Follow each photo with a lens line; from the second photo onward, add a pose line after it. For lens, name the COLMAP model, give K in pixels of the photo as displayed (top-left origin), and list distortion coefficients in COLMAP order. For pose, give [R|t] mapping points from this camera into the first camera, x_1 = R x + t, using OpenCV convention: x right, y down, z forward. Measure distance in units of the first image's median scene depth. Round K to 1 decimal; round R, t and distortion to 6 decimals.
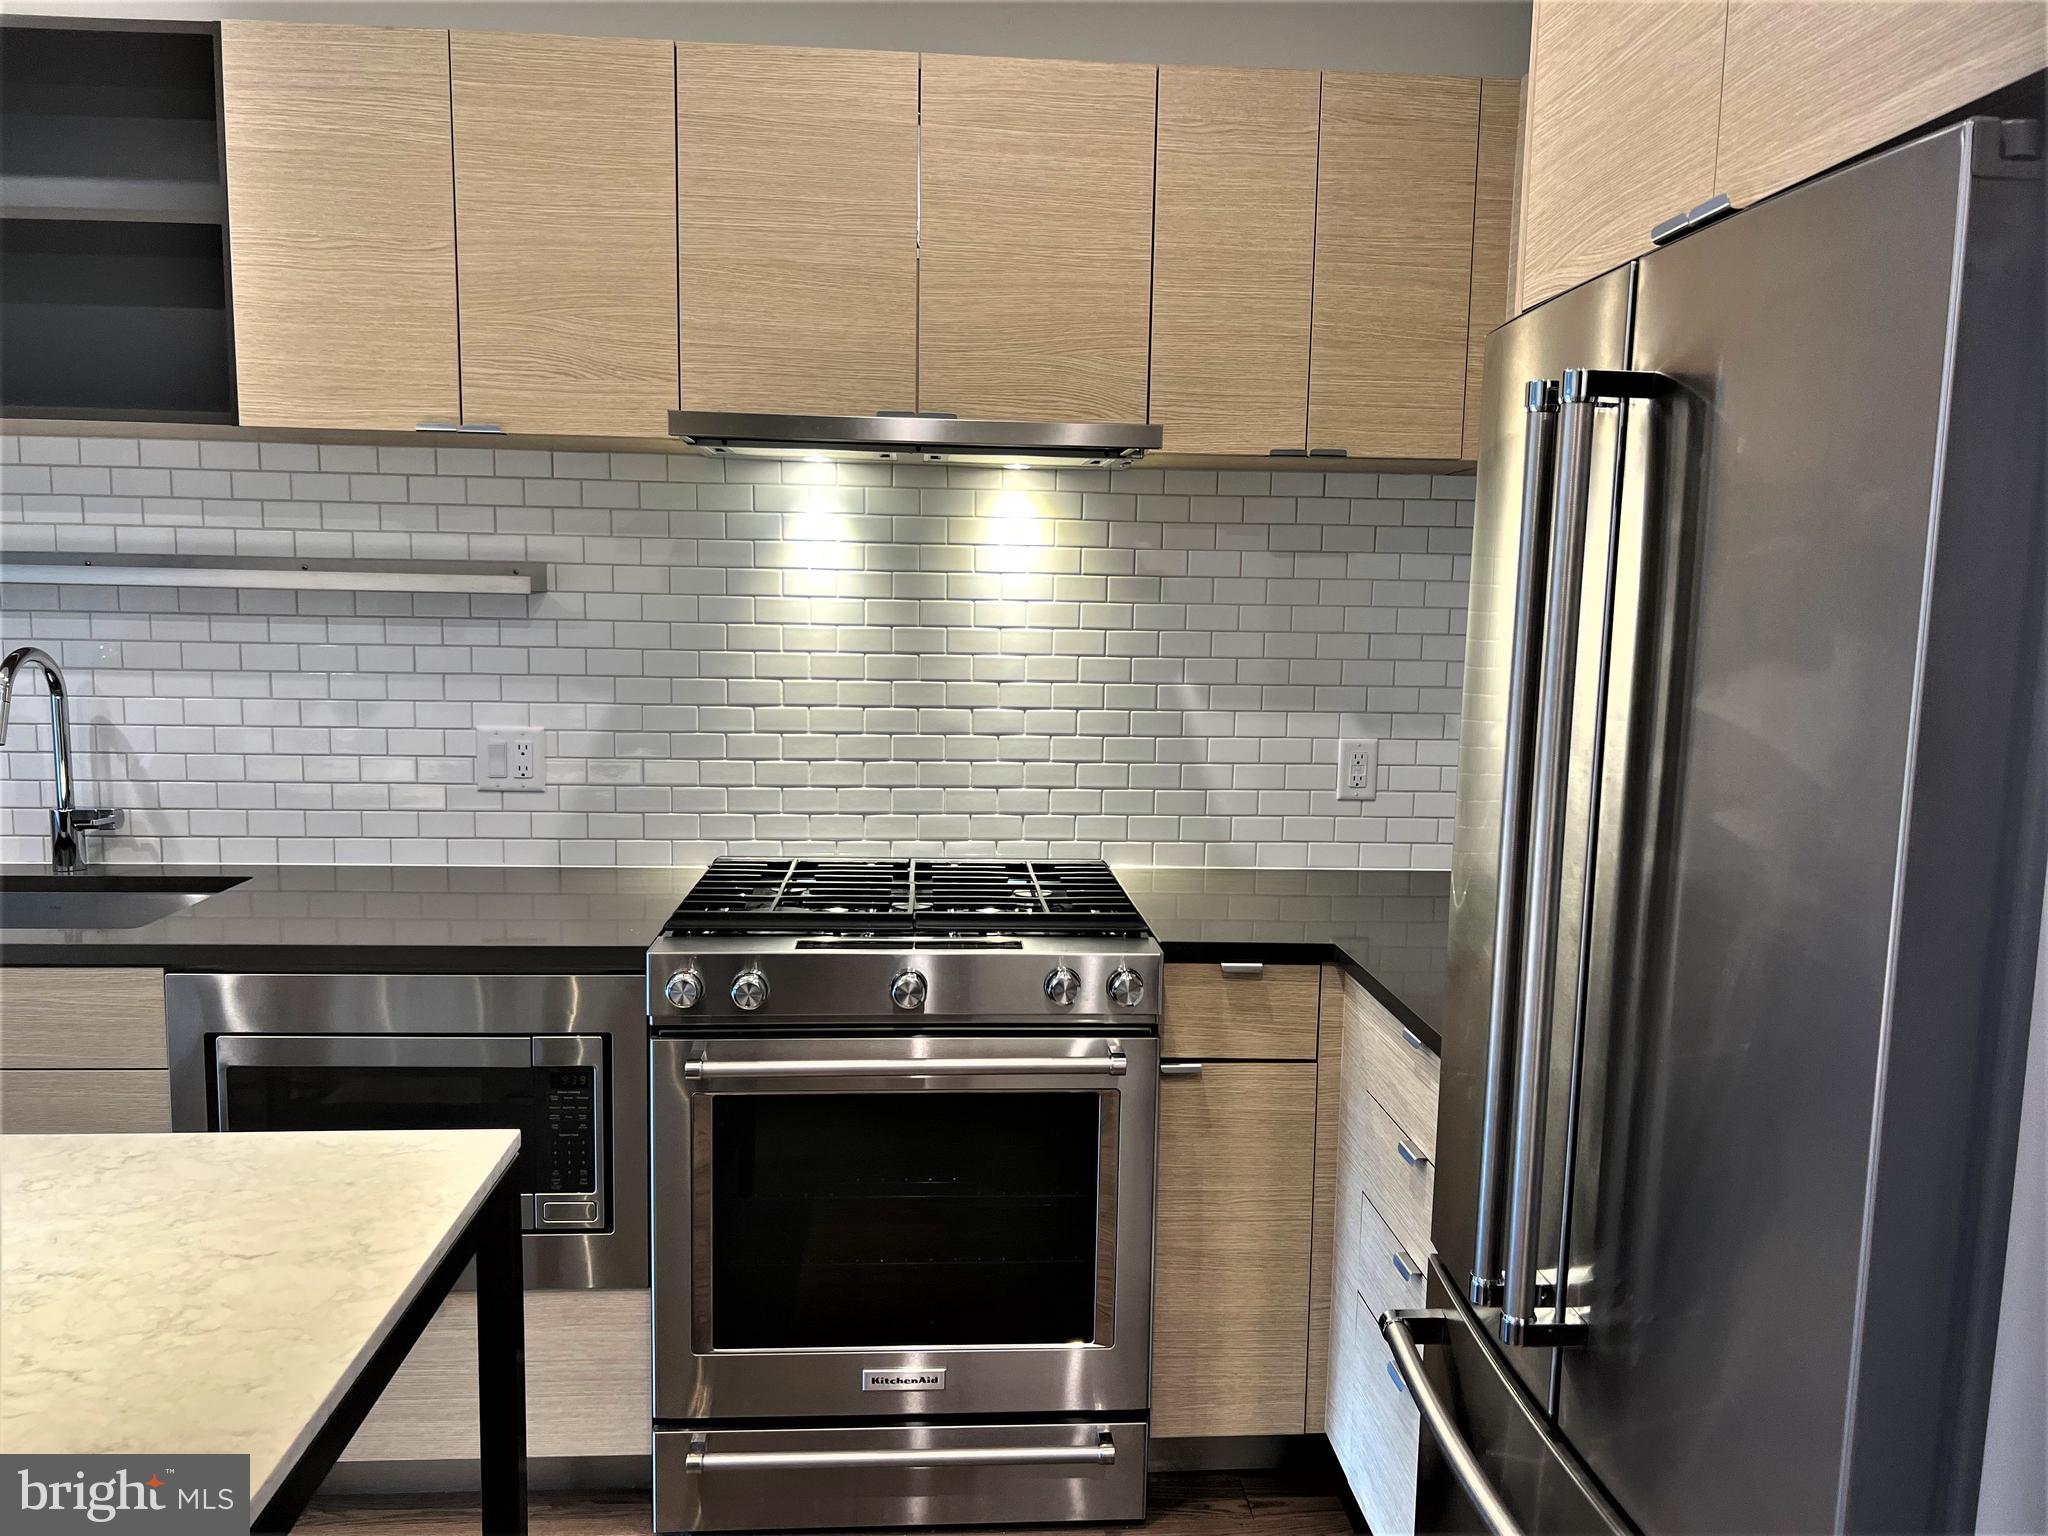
lens RADIAL K [[1566.0, 0, 1020.9], [0, 1566.0, 778.2], [0, 0, 1]] dist [0.080445, -0.078659]
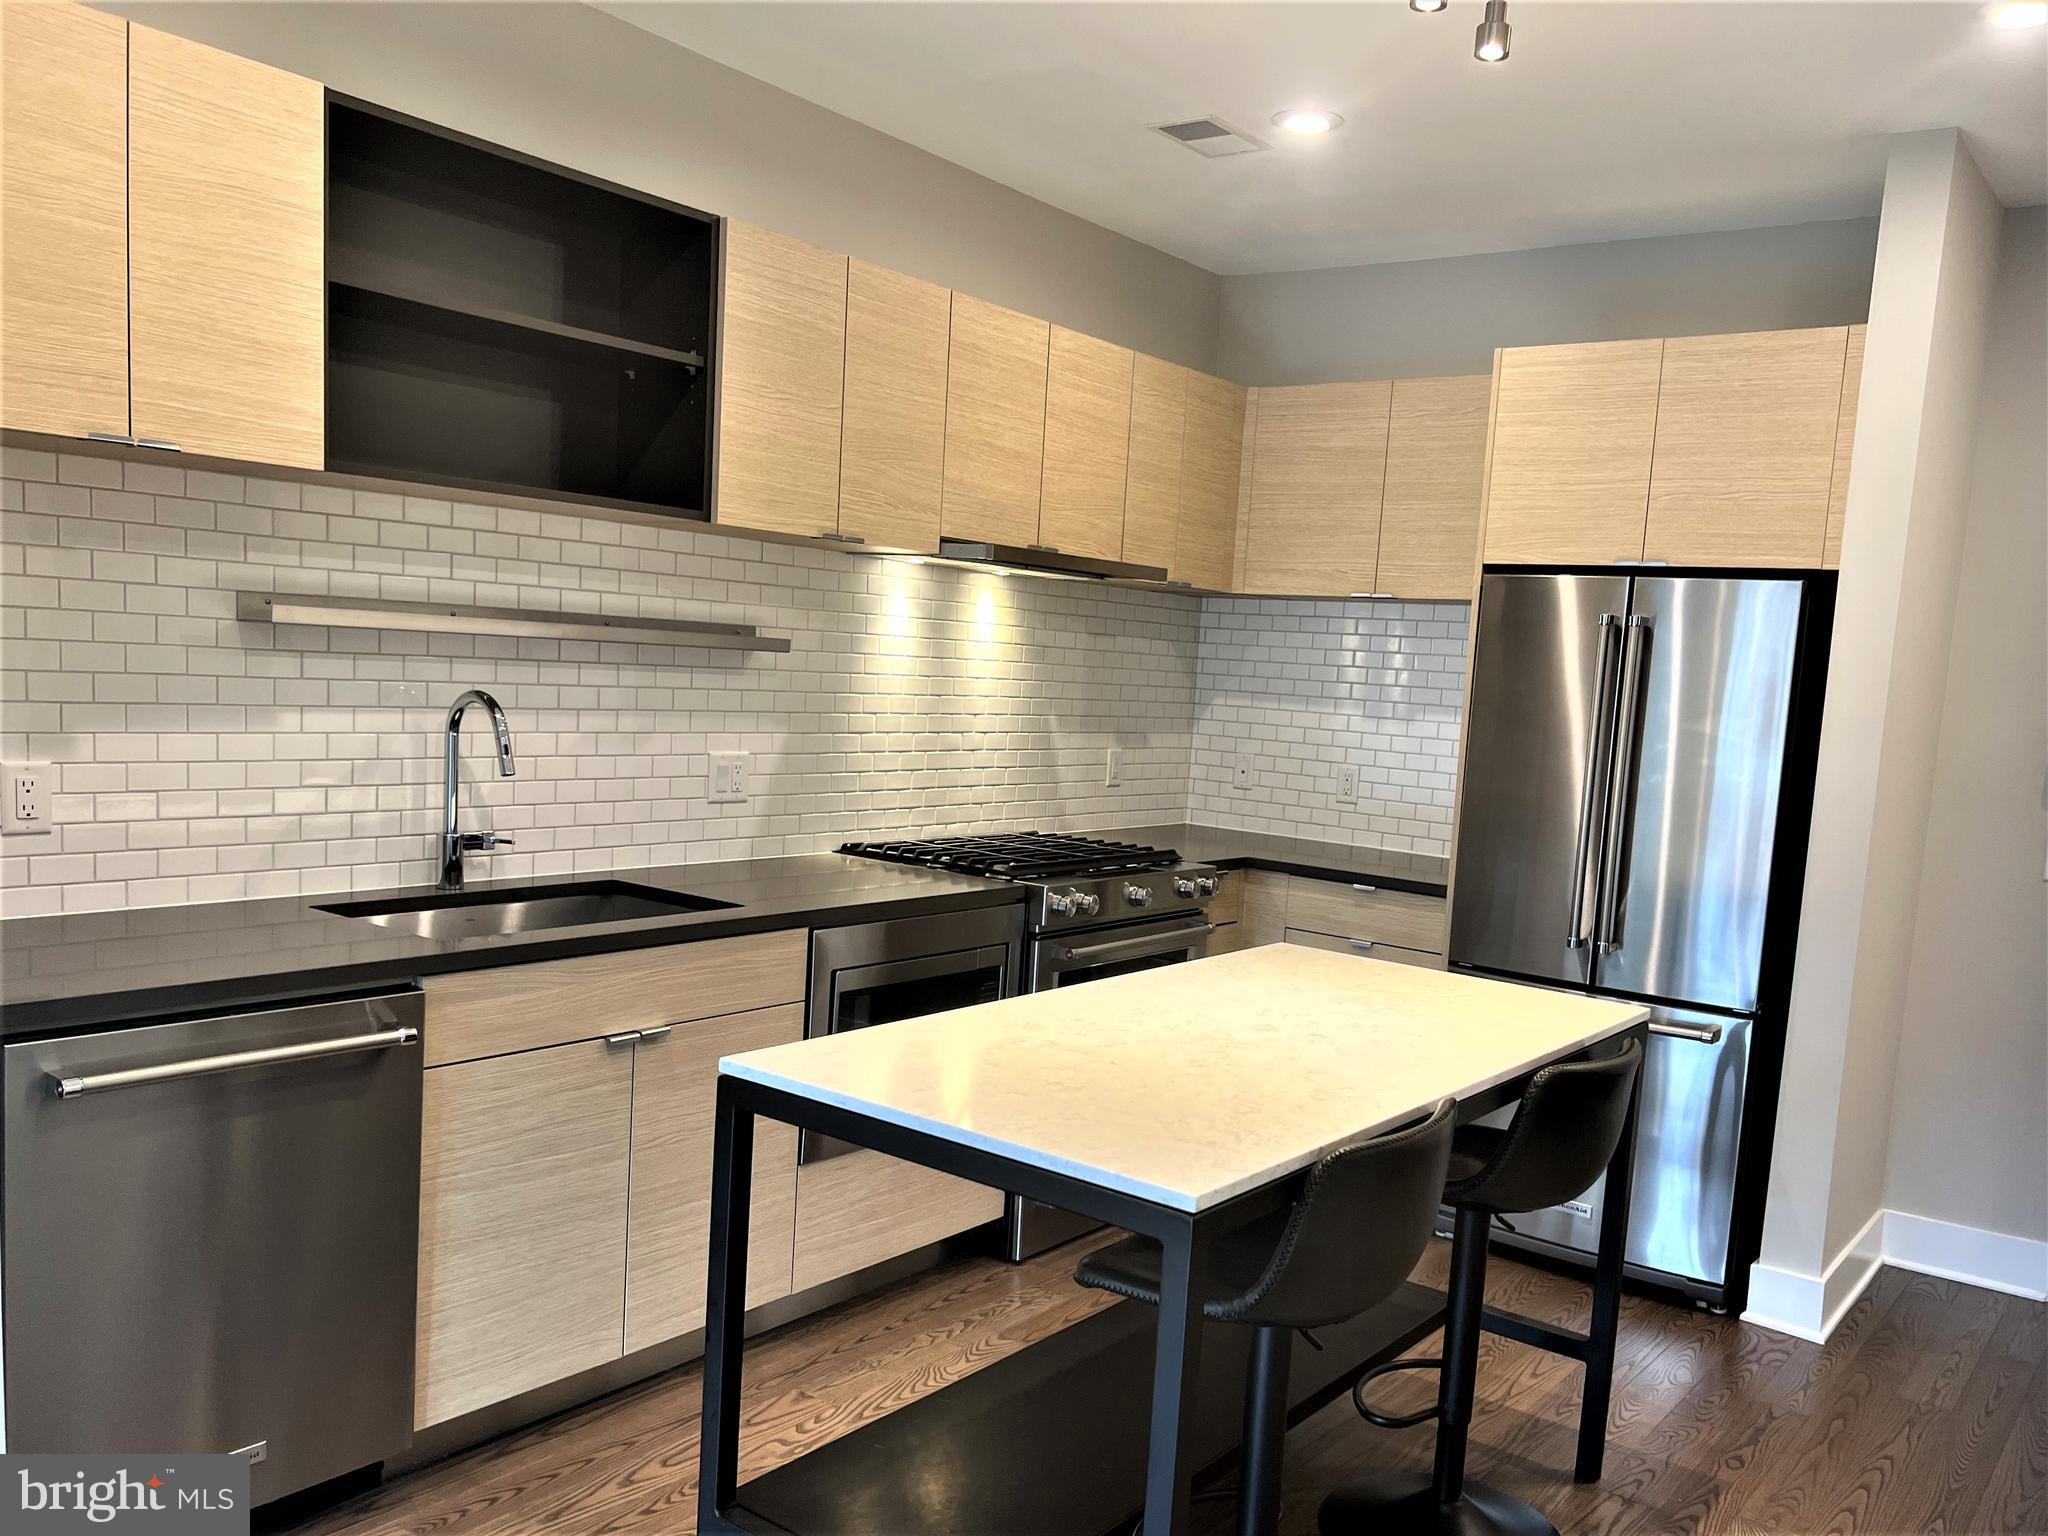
lens RADIAL K [[1665.5, 0, 1092.8], [0, 1665.5, 843.1], [0, 0, 1]] dist [0.095456, -0.186953]
pose [[0.639291, -0.063585, 0.766332, -1.187690], [0.042487, 0.997974, 0.047362, -0.010576], [-0.767790, 0.002281, 0.640697, -0.101324]]
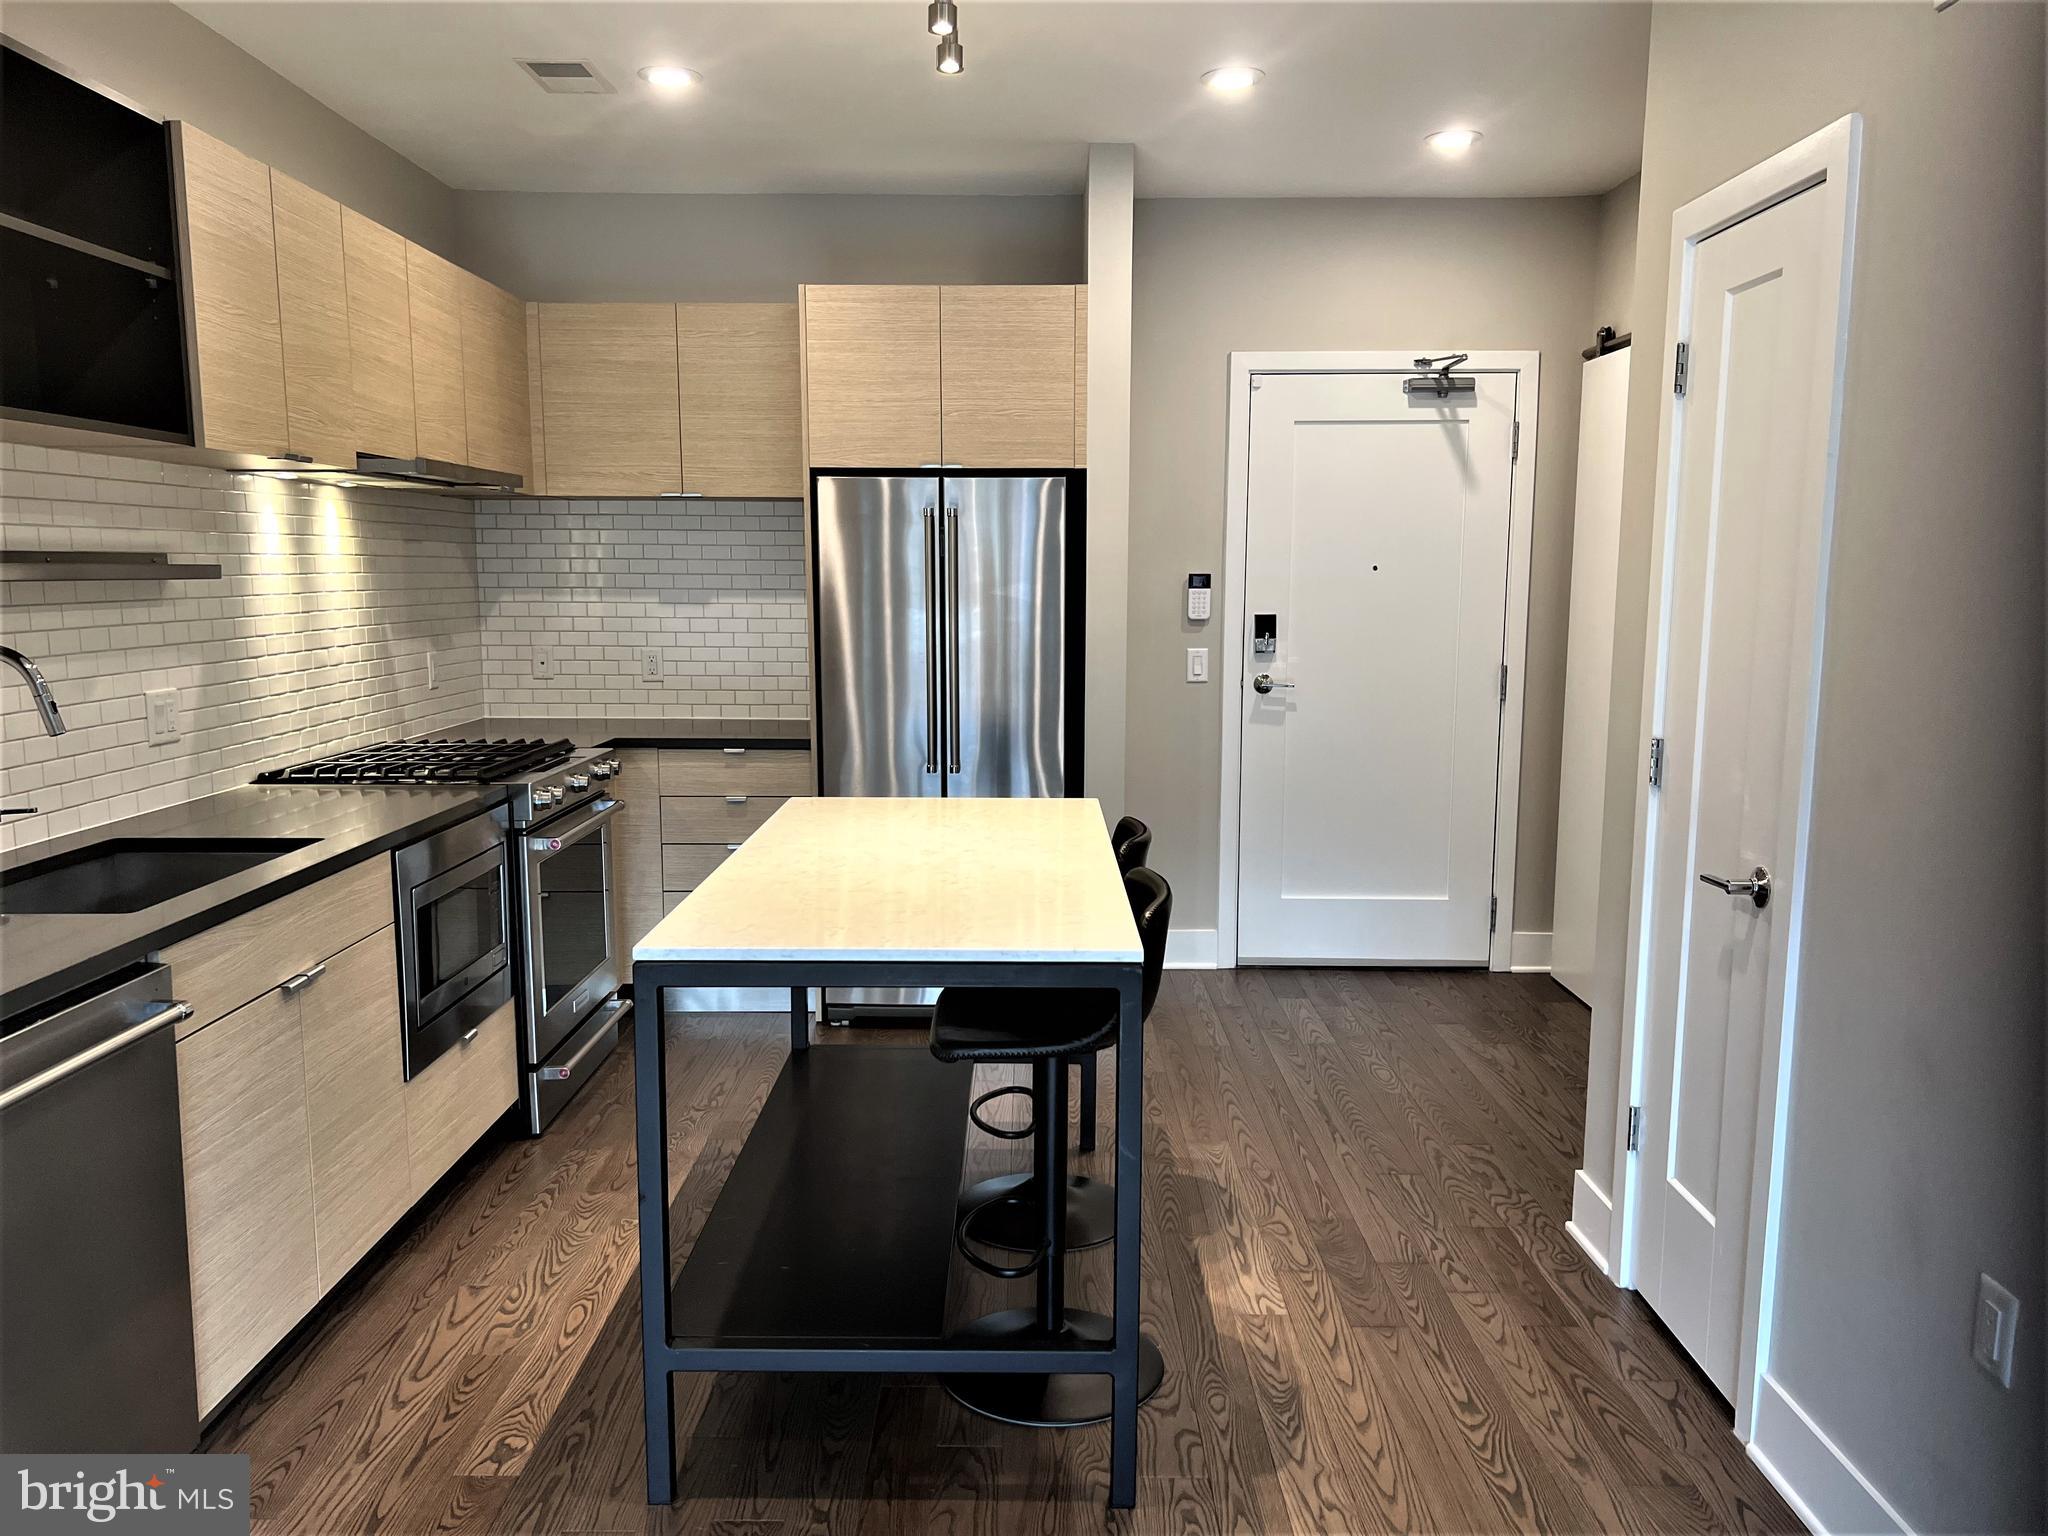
lens RADIAL K [[1566.0, 0, 1020.9], [0, 1566.0, 778.2], [0, 0, 1]] dist [0.080445, -0.078659]
pose [[0.068814, -0.152483, 0.985908, -1.487892], [0.120787, 0.982254, 0.143487, -0.061327], [-0.990290, 0.109211, 0.086011, 0.255998]]
